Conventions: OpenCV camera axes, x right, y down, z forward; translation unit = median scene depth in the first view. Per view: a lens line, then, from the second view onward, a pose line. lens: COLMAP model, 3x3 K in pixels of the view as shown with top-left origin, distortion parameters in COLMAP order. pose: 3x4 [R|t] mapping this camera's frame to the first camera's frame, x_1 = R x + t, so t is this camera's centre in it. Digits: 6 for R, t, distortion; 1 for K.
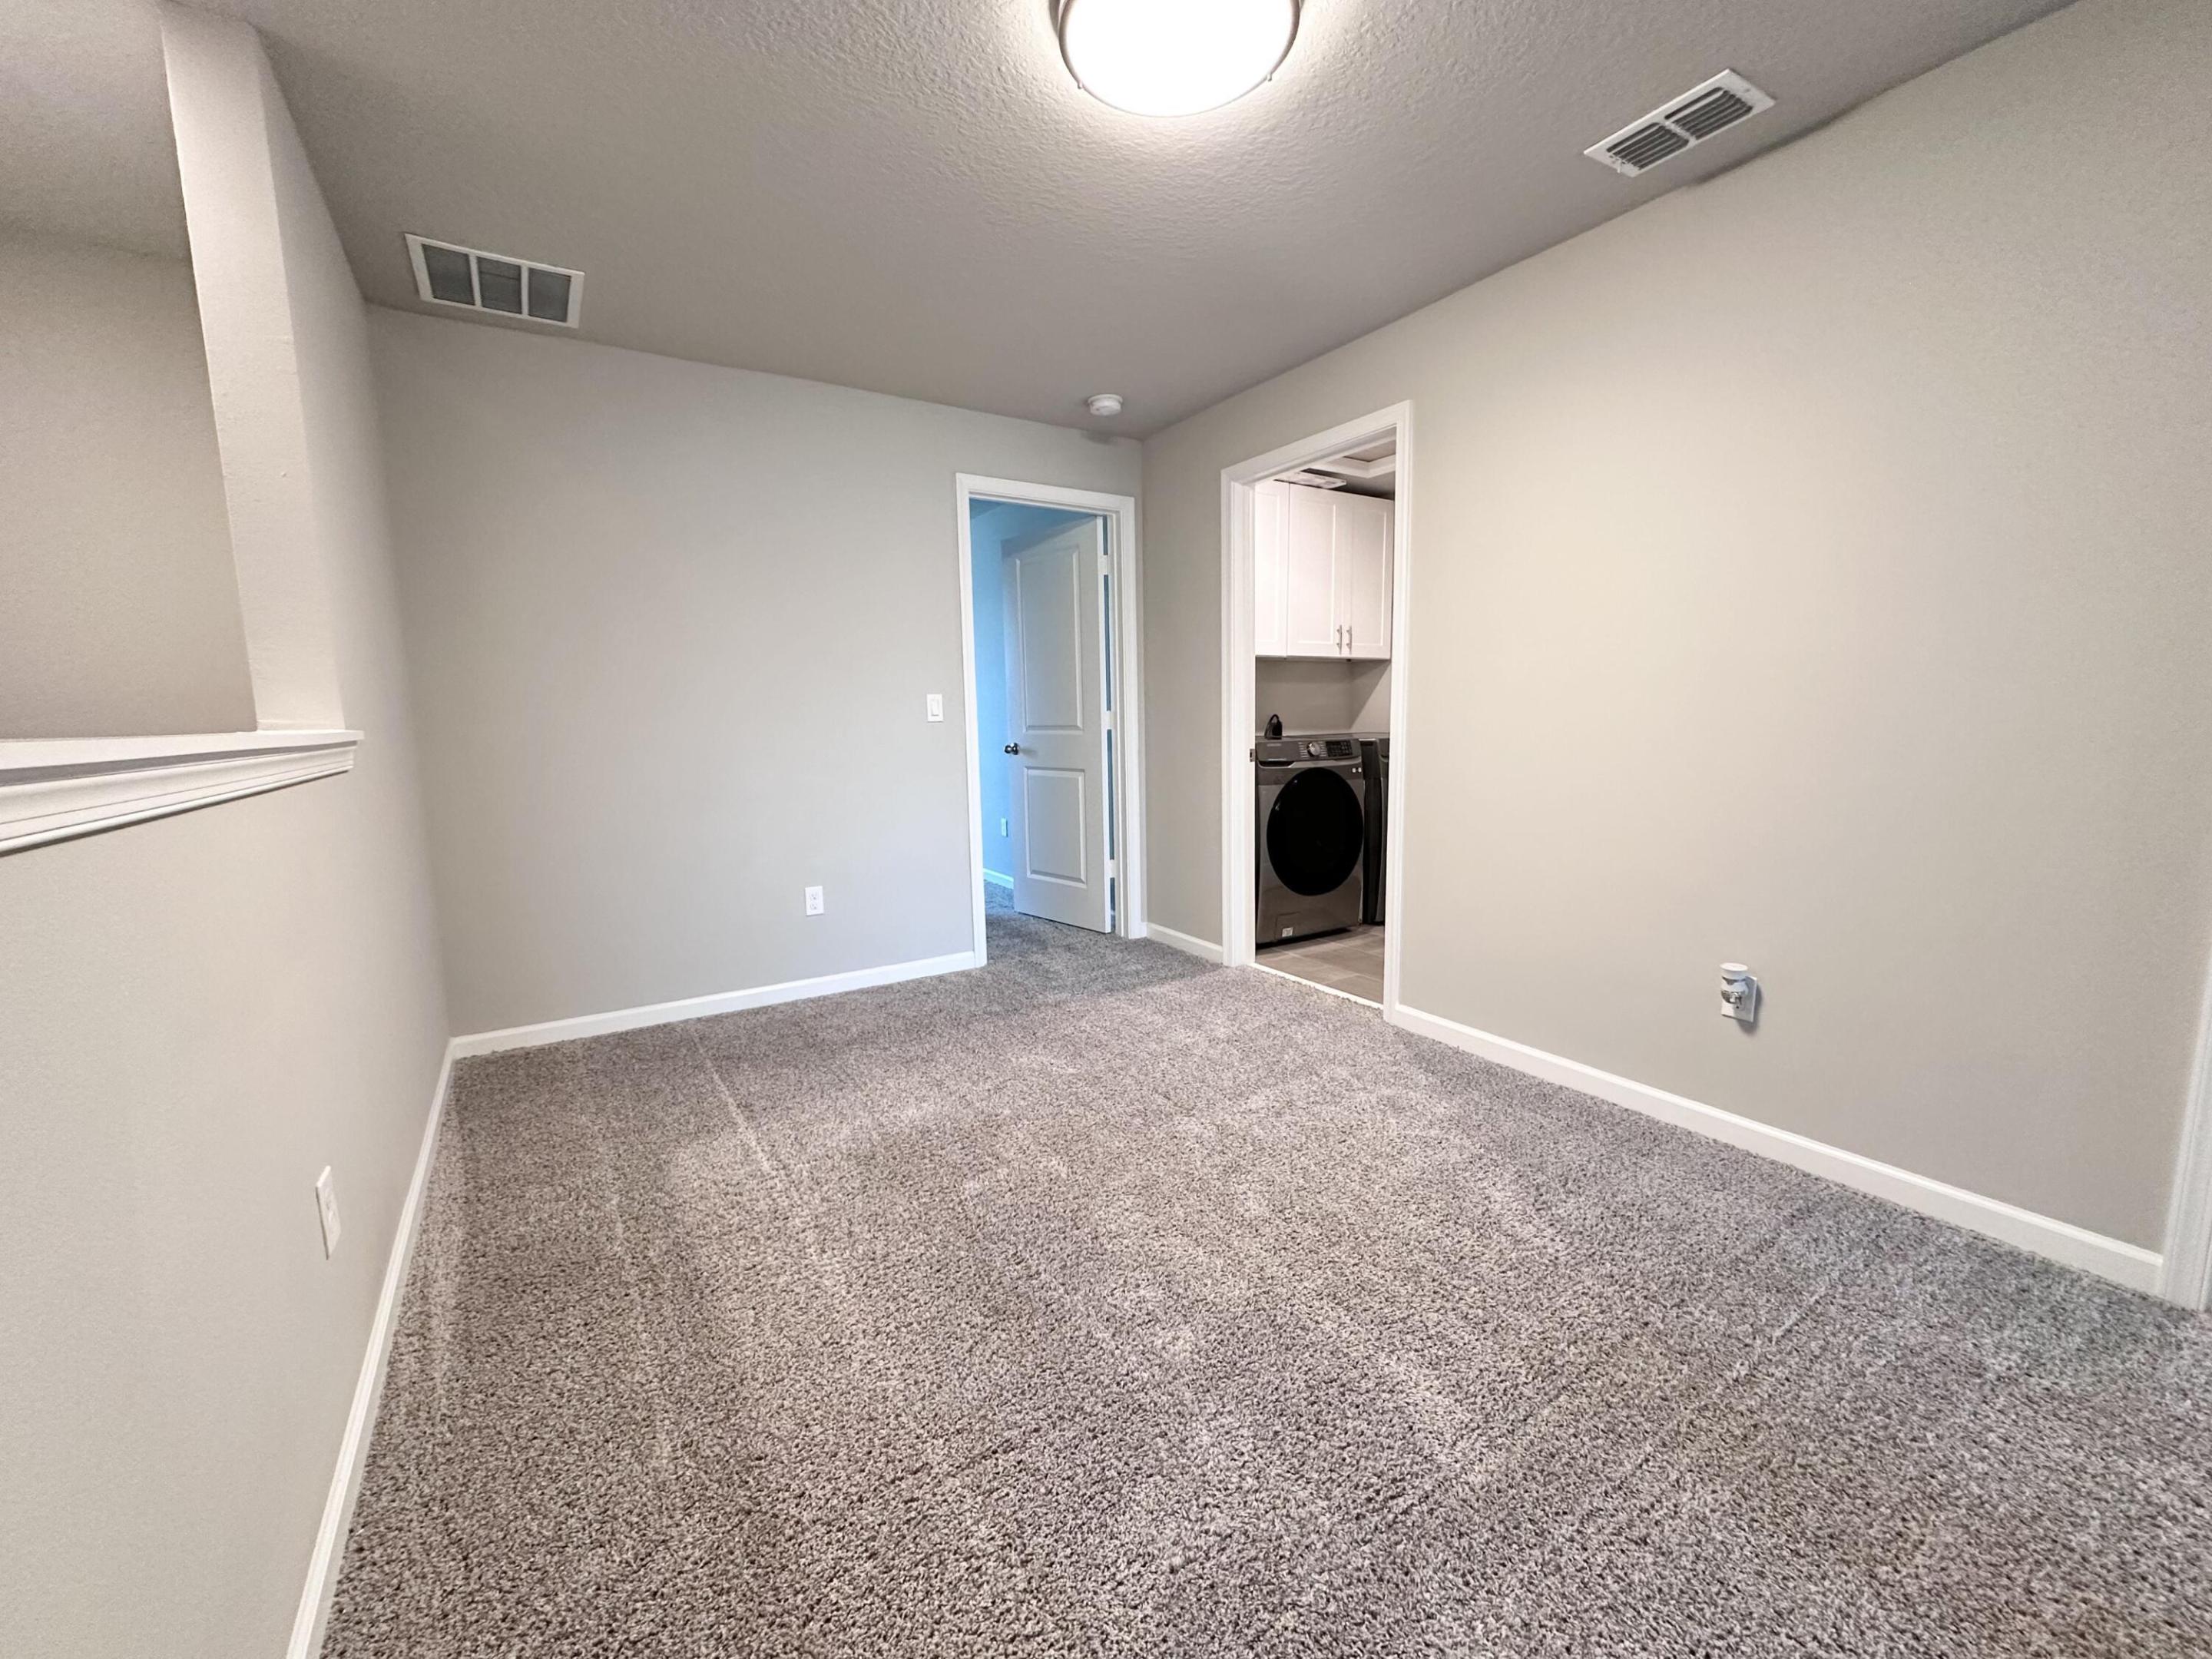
lens RADIAL K [[881.0, 0, 1107.3], [0, 881.0, 832.2], [0, 0, 1]] dist [-0.005382, 0.001866]
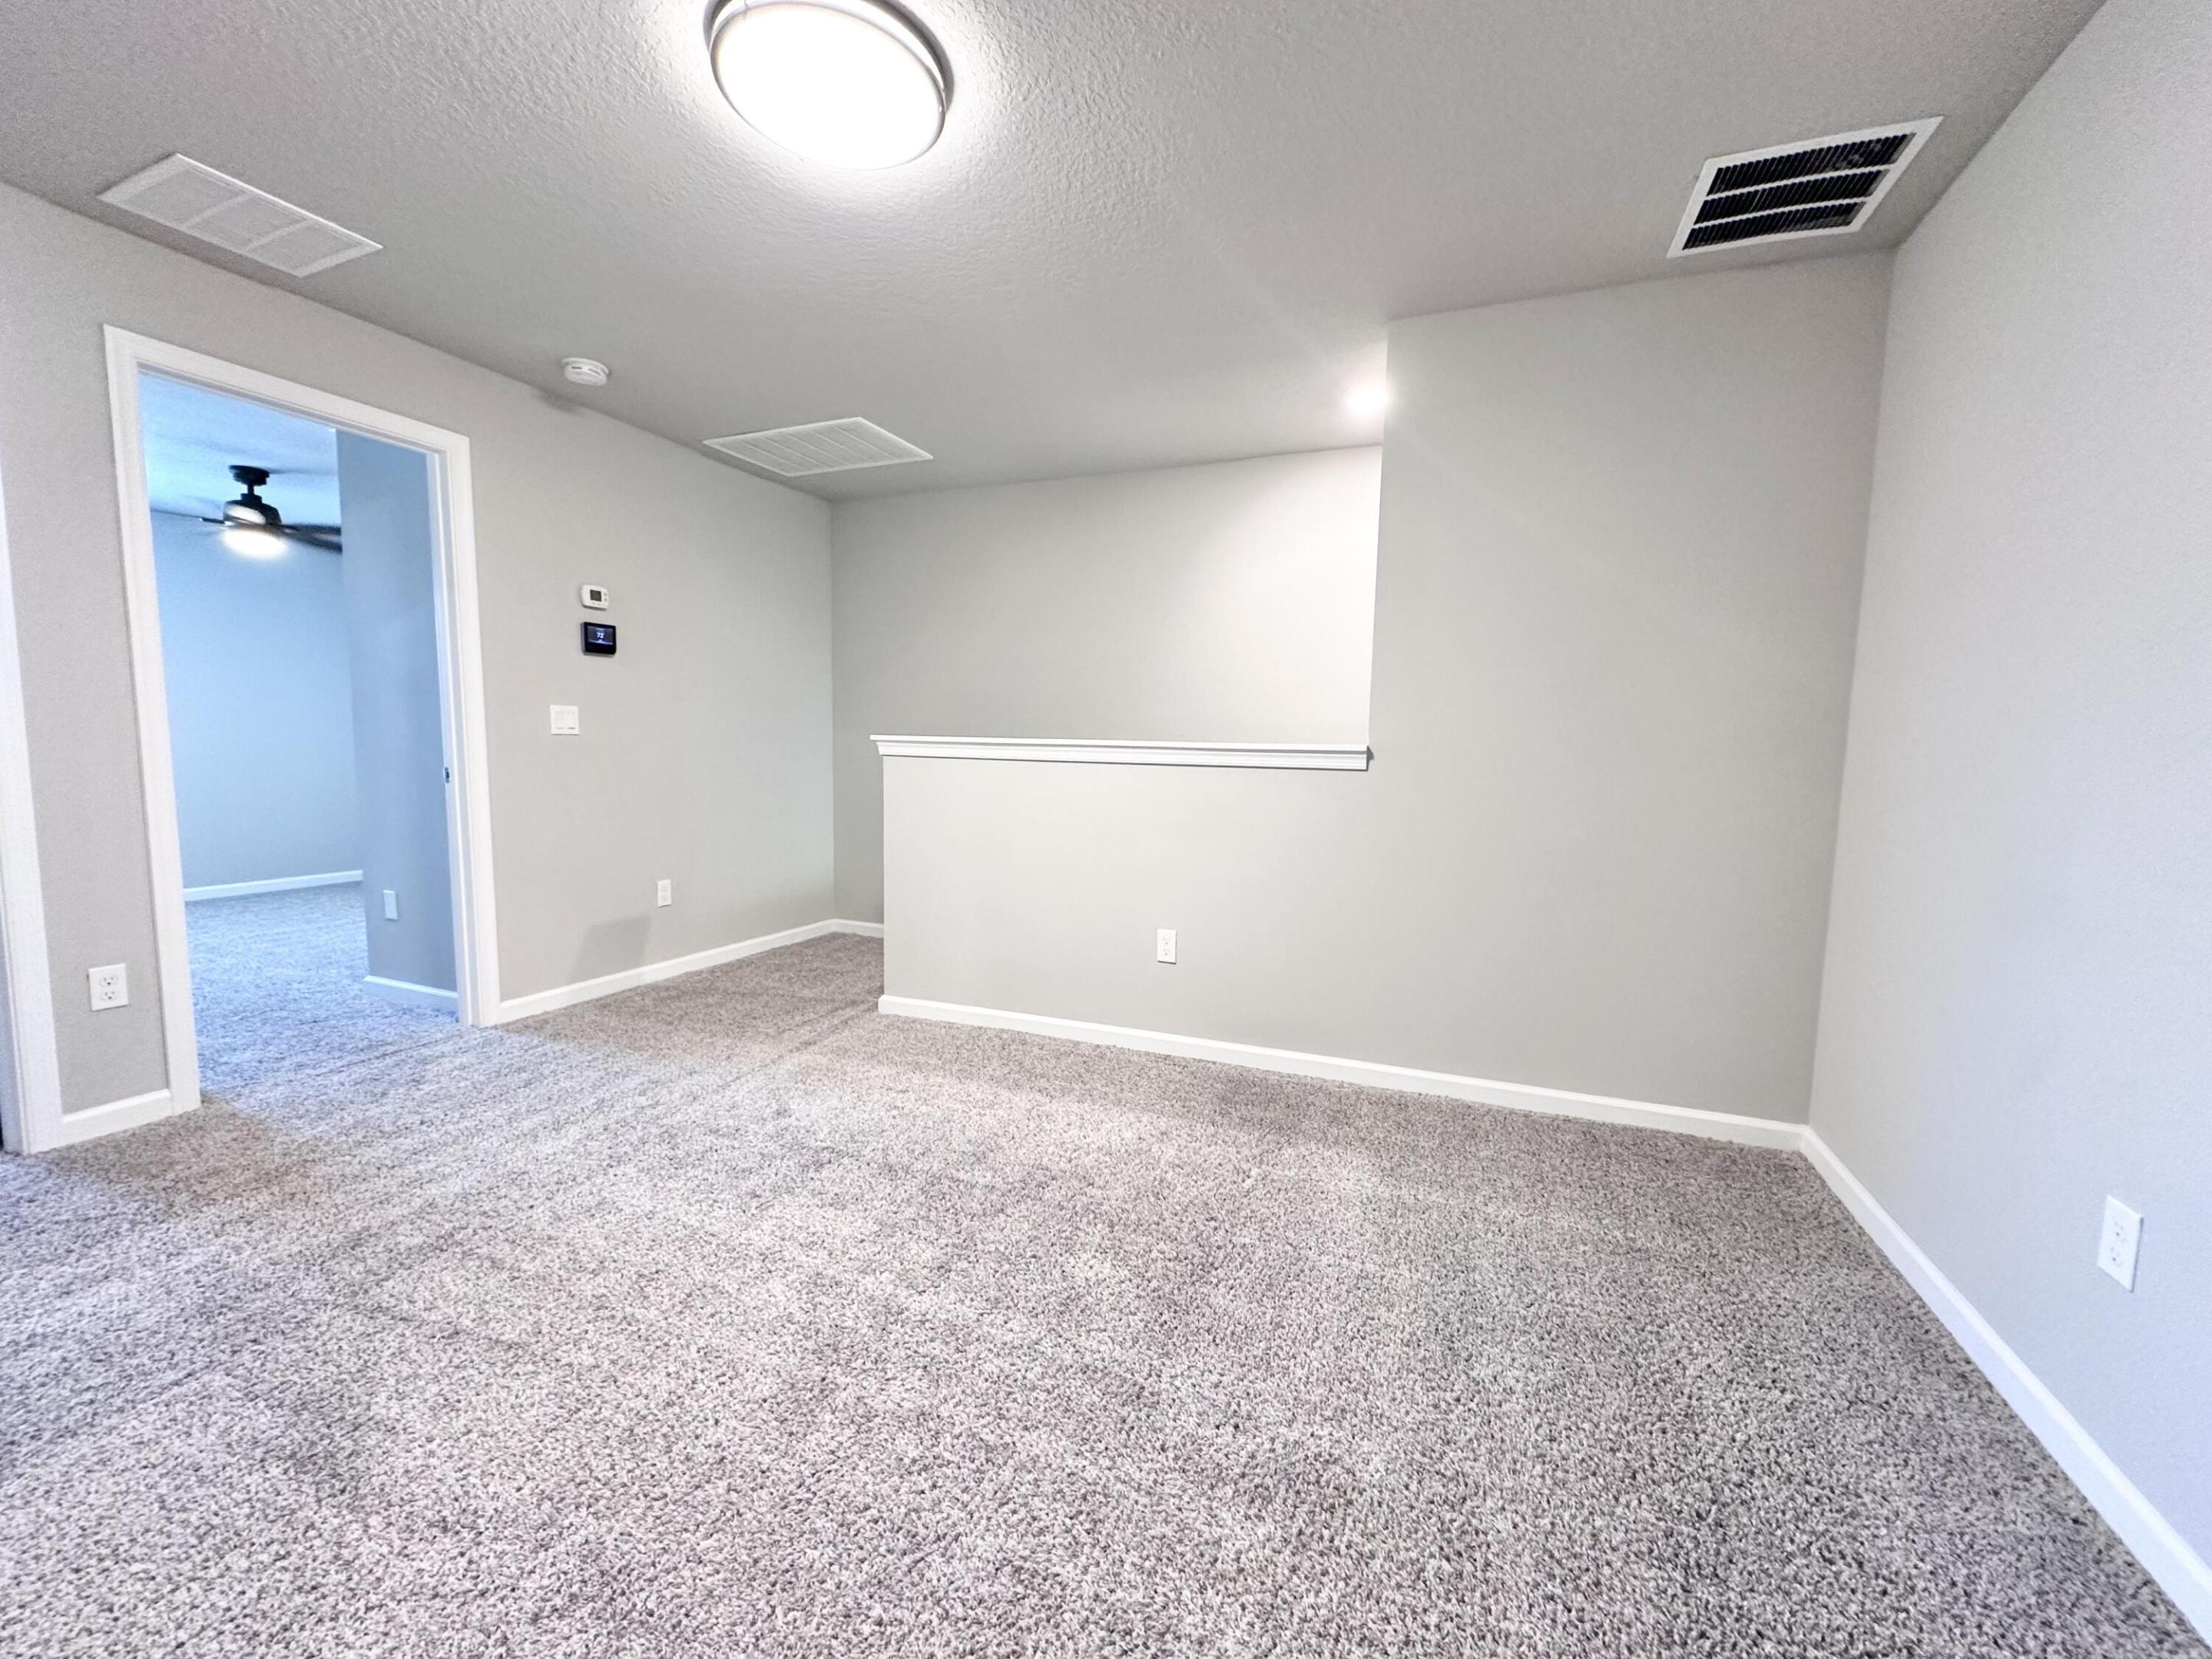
lens RADIAL K [[881.0, 0, 1107.3], [0, 881.0, 832.2], [0, 0, 1]] dist [-0.005382, 0.001866]
pose [[-0.816875, 0.057999, -0.573892, 0.259177], [-0.082472, 0.972966, 0.215721, -0.161591], [0.570889, 0.223547, -0.790008, 1.222343]]
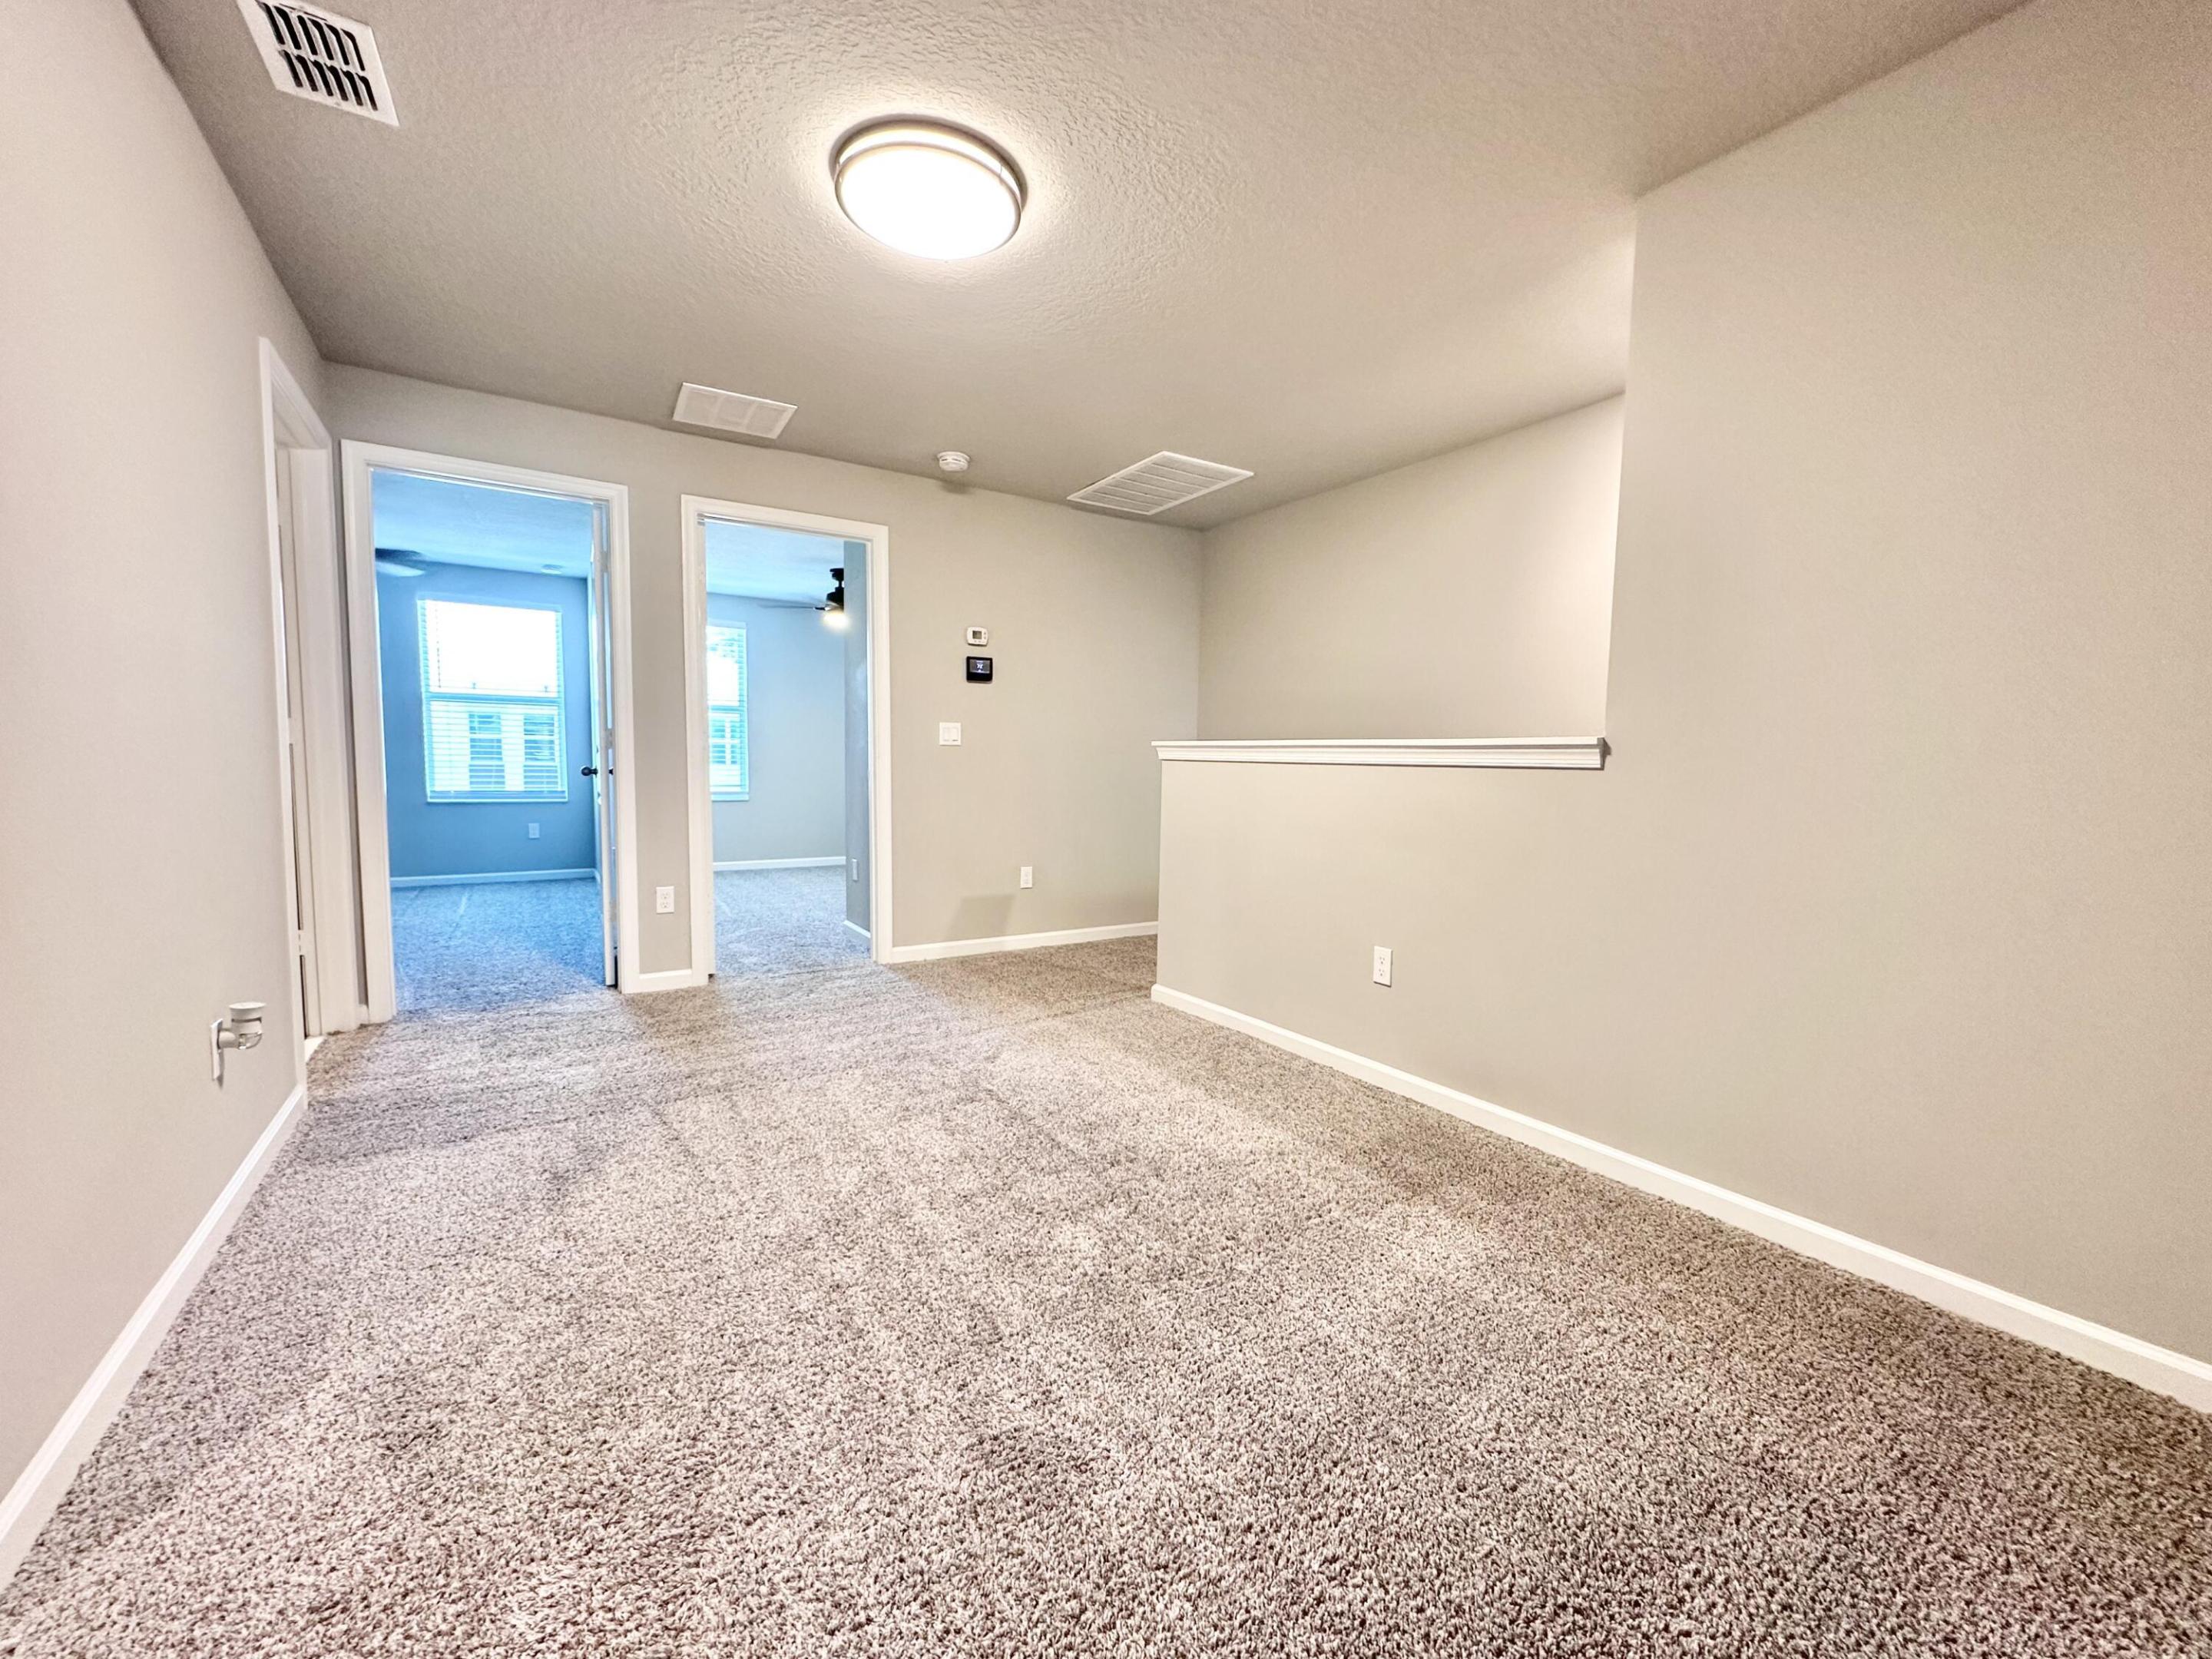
lens RADIAL K [[881.0, 0, 1107.3], [0, 881.0, 832.2], [0, 0, 1]] dist [-0.005382, 0.001866]
pose [[-0.999956, 0.002299, -0.009092, -0.093828], [0.000293, 0.976658, 0.214799, -0.152889], [0.009374, 0.214787, -0.976616, 1.357559]]
